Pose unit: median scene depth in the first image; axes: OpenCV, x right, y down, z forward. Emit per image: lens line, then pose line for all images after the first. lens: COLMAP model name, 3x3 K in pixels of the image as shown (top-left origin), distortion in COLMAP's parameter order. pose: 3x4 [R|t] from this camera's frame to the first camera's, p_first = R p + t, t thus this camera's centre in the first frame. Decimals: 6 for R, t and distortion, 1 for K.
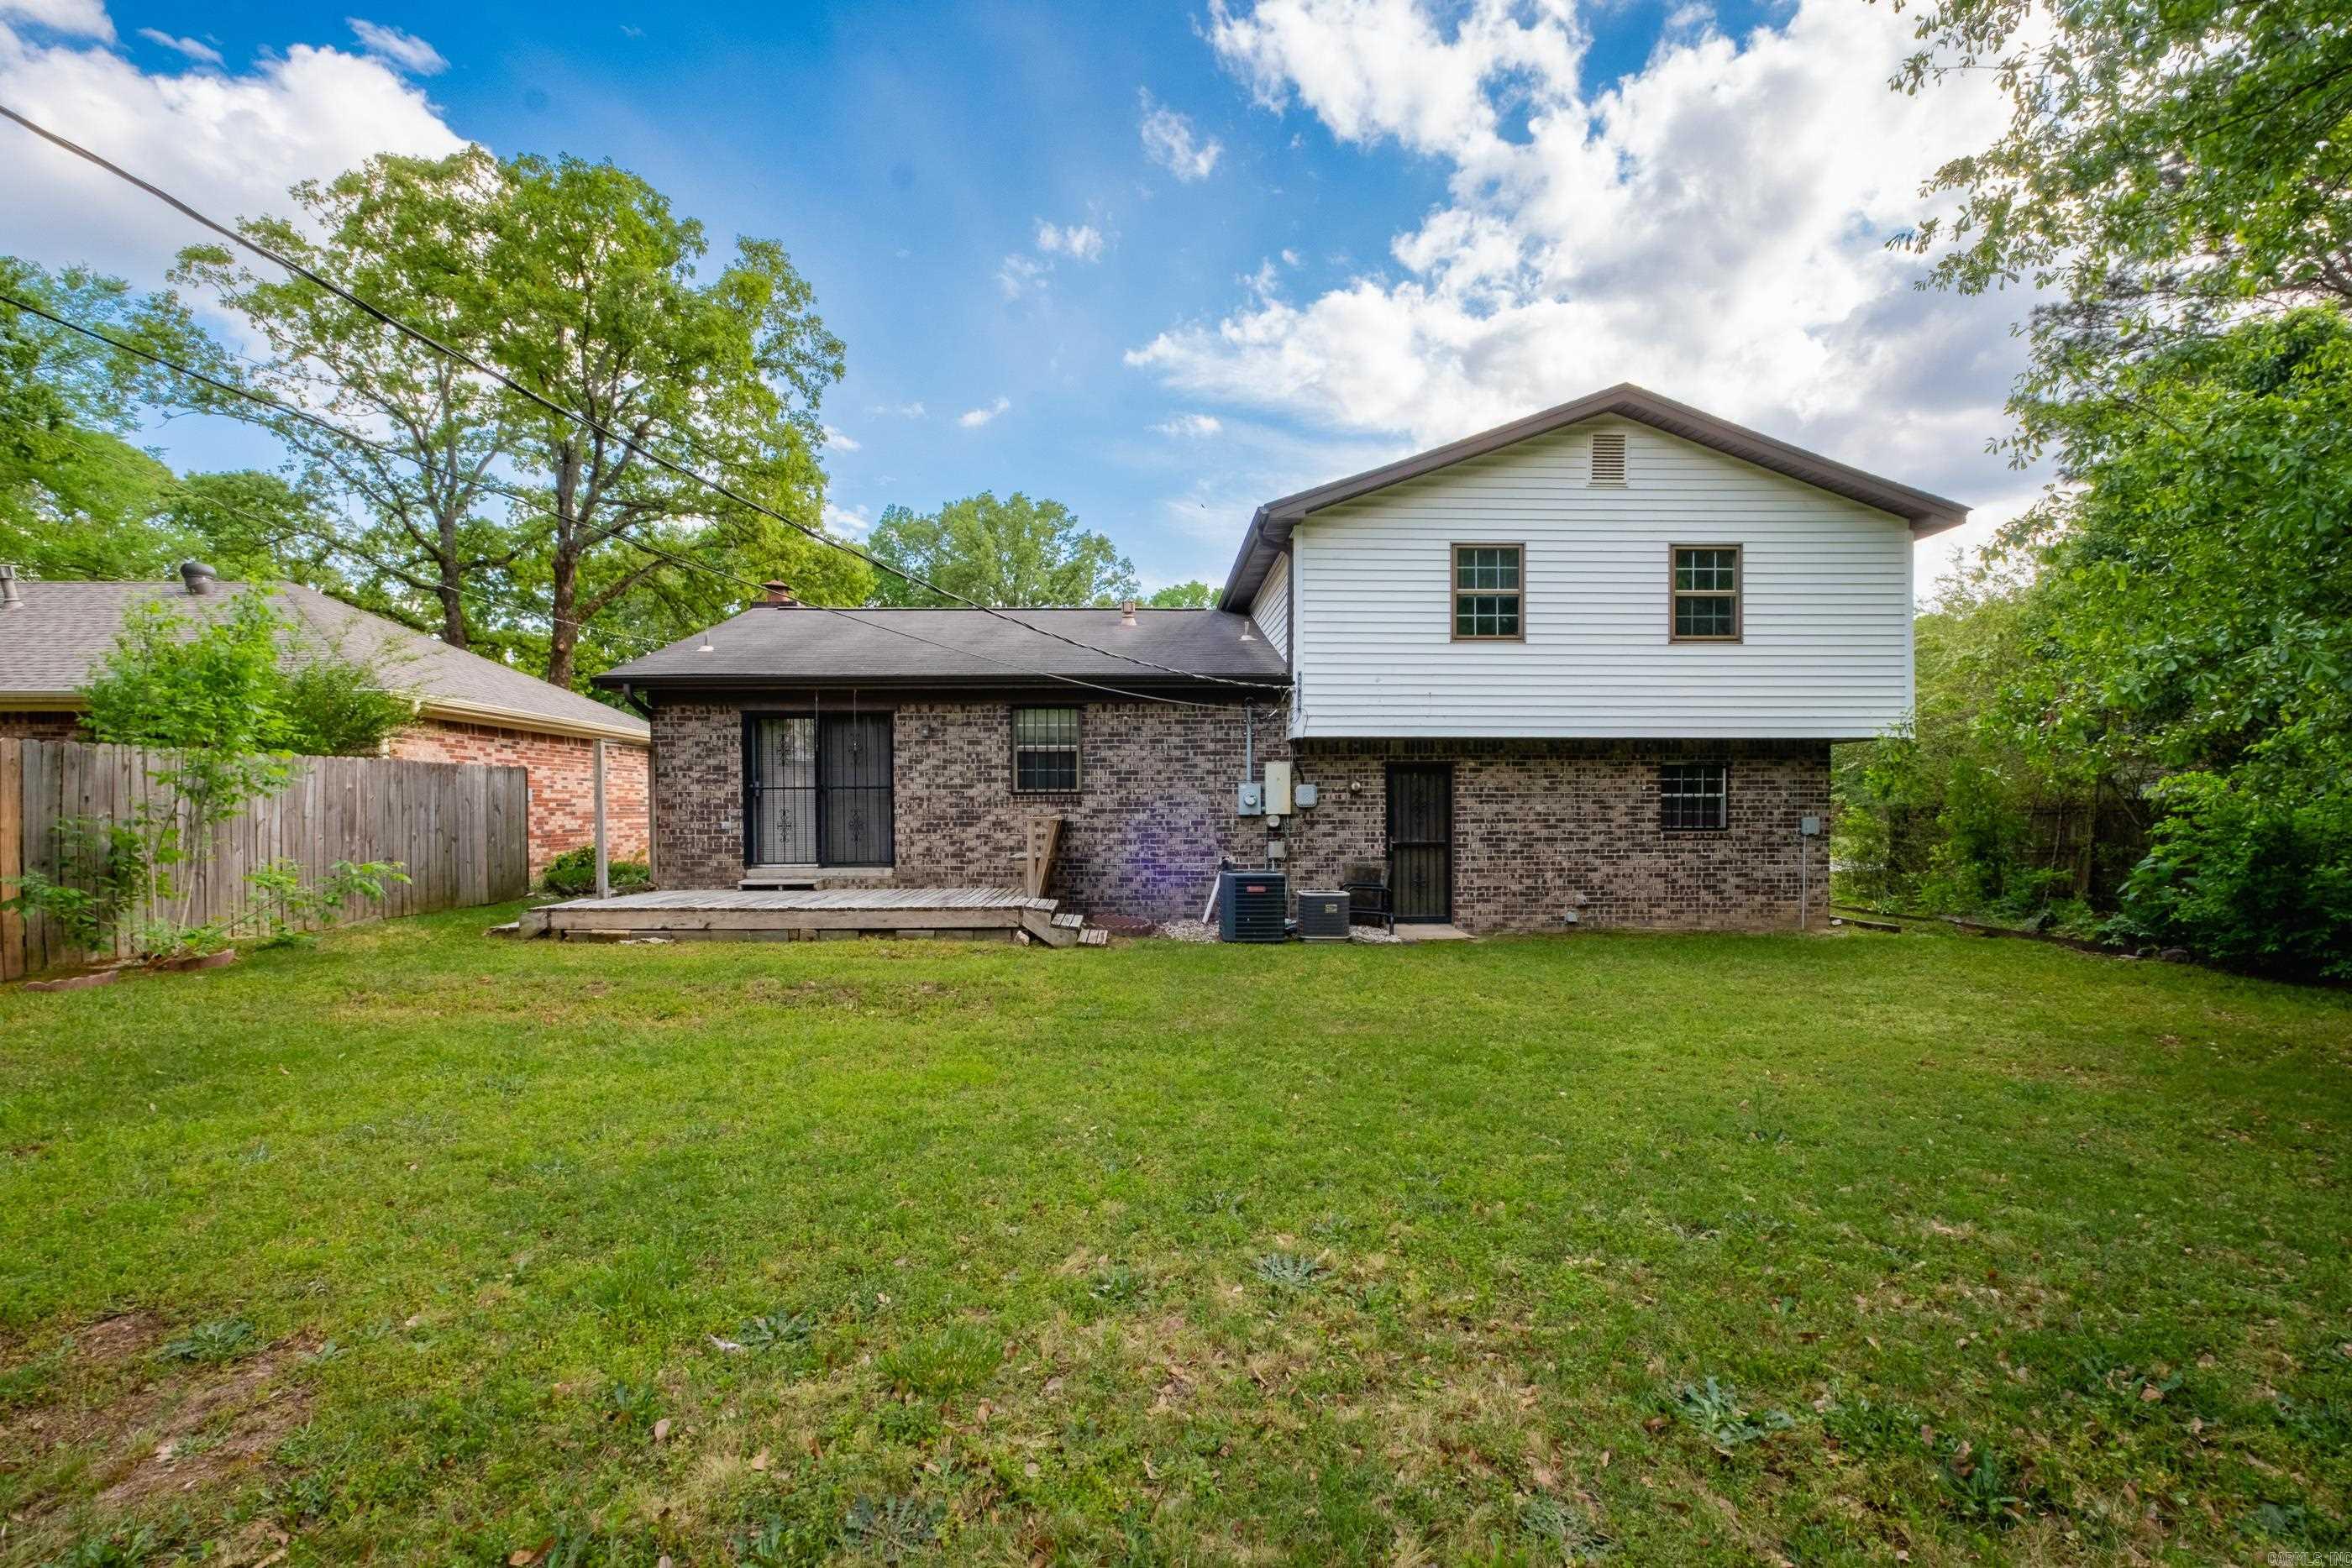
lens RADIAL K [[1054.1, 0, 1163.1], [0, 1054.1, 842.0], [0, 0, 1]] dist [0.002293, -0.000458]
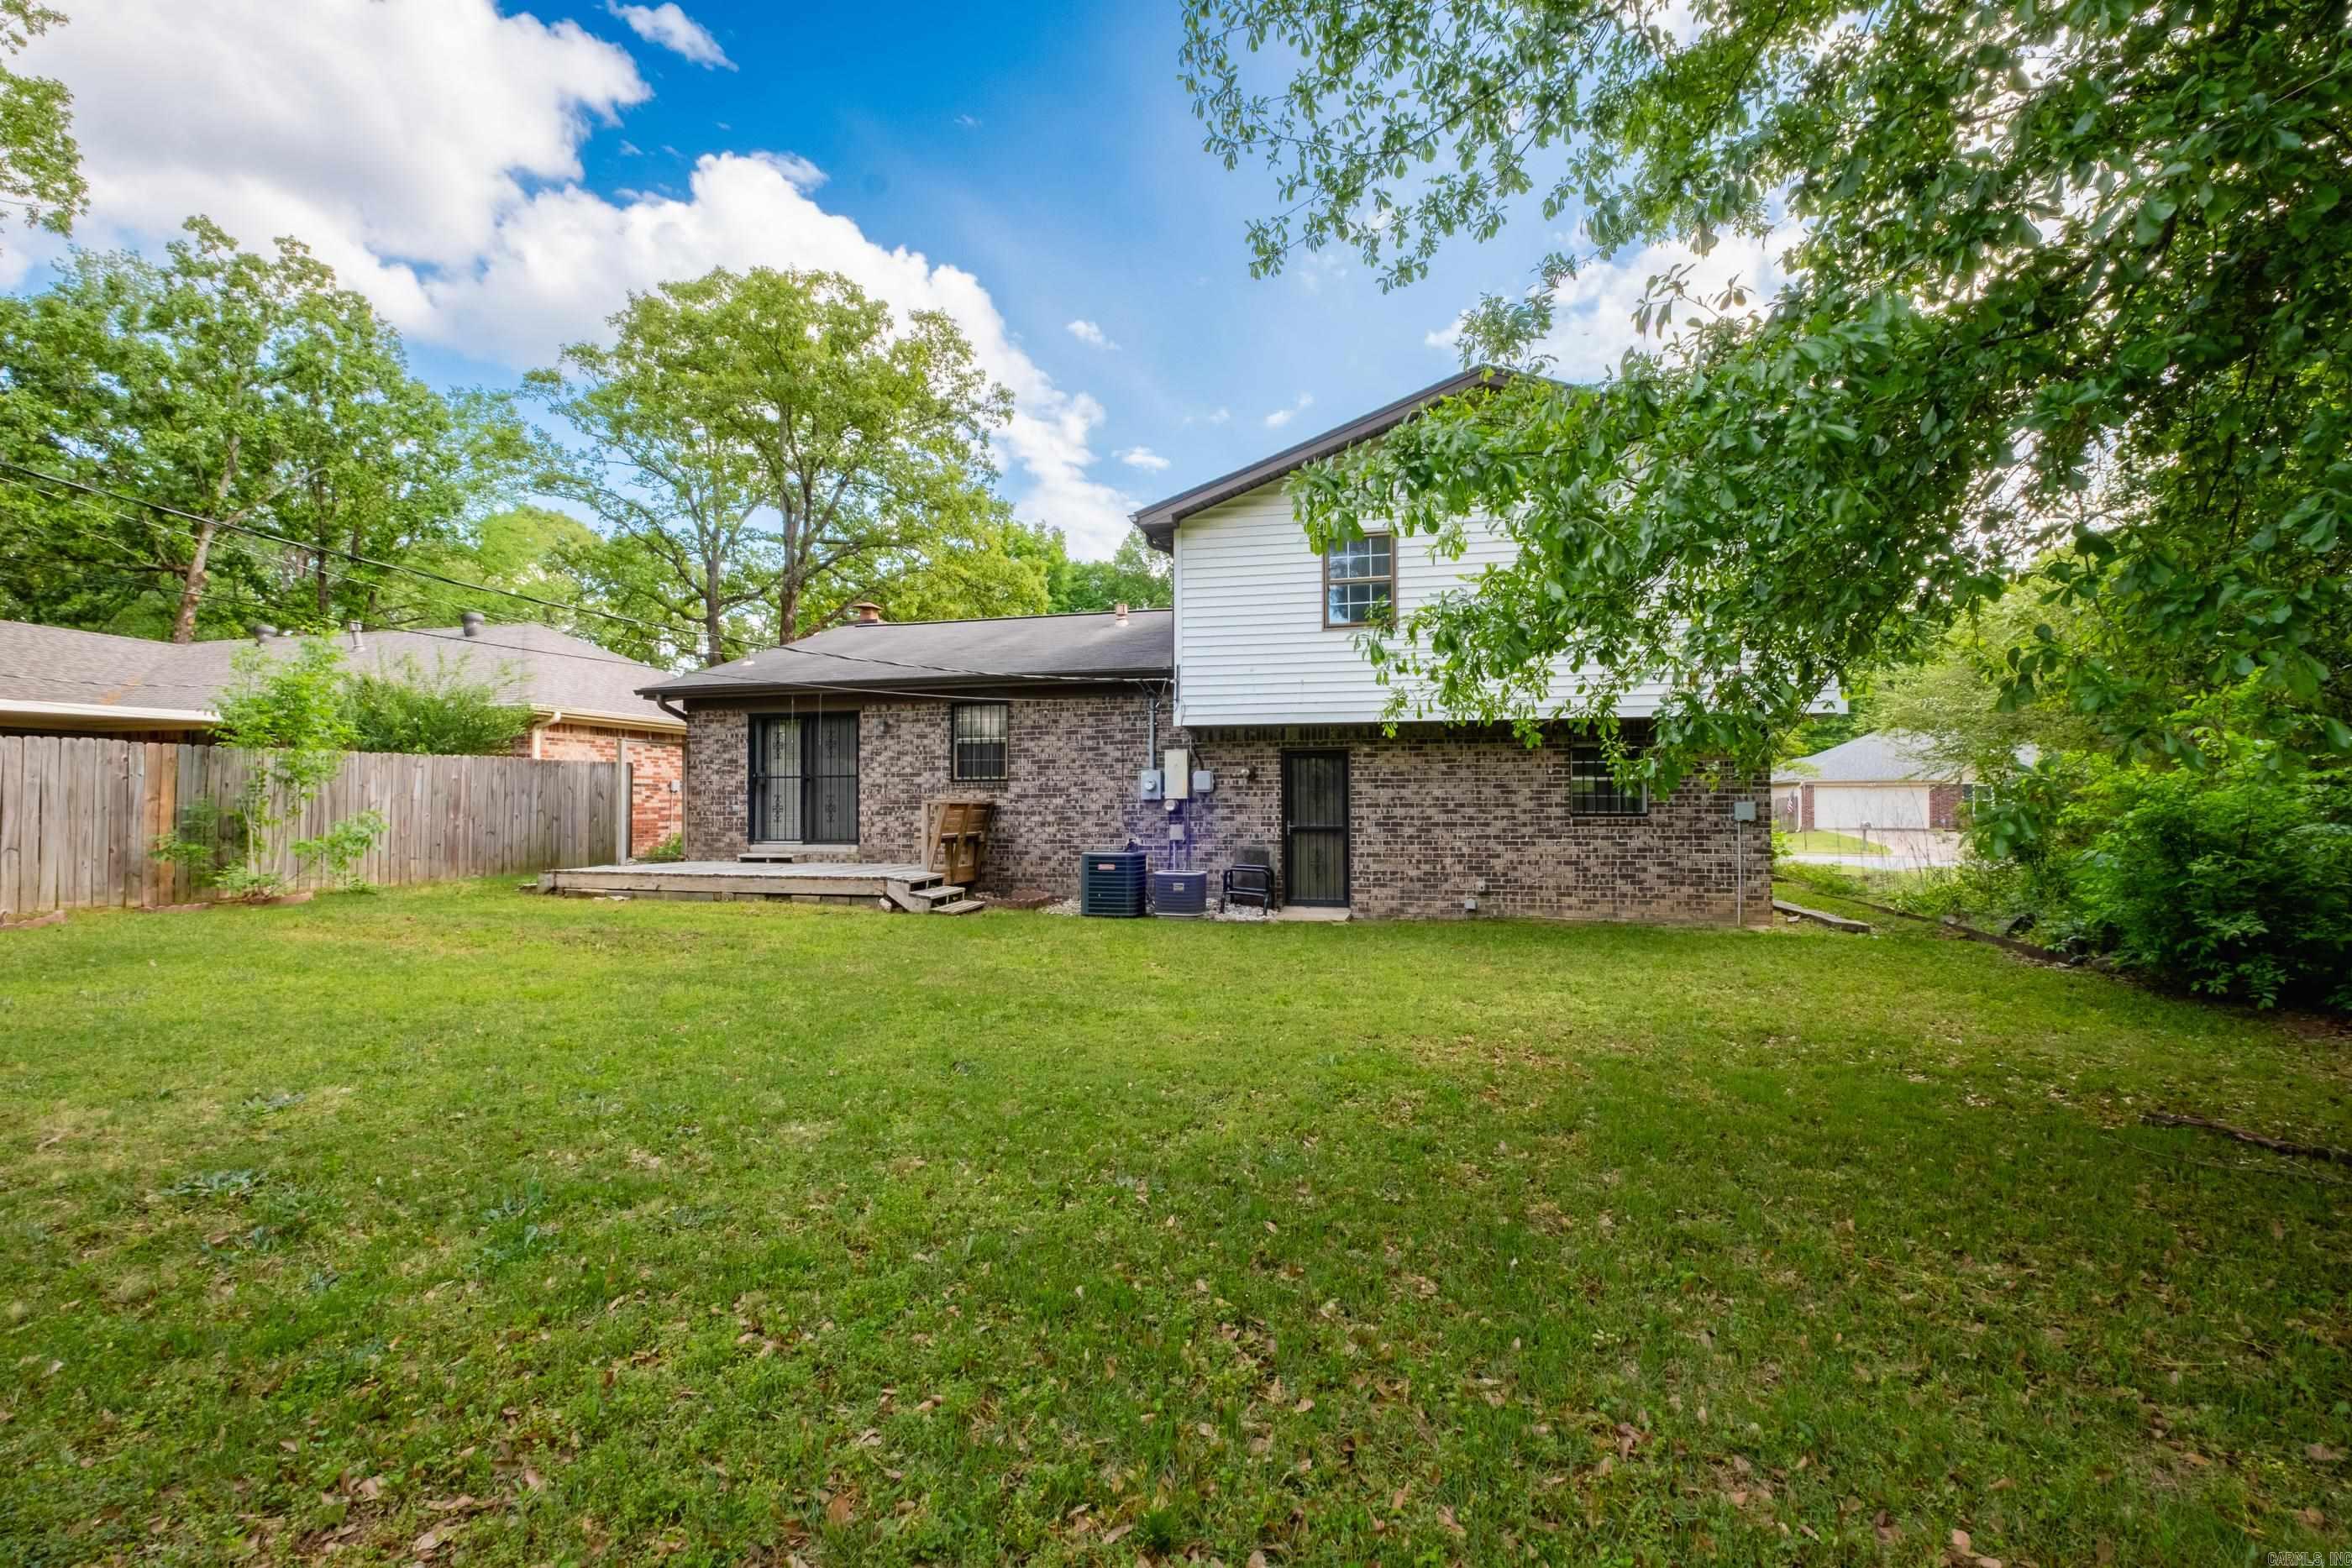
lens RADIAL K [[1040.4, 0, 1179.9], [0, 1040.4, 794.9], [0, 0, 1]] dist [0.000958, -0.000289]
pose [[0.959283, -0.001791, -0.282442, 0.407227], [-0.009113, 0.999263, -0.037288, 0.008560], [0.282300, 0.038344, 0.958560, -0.002322]]
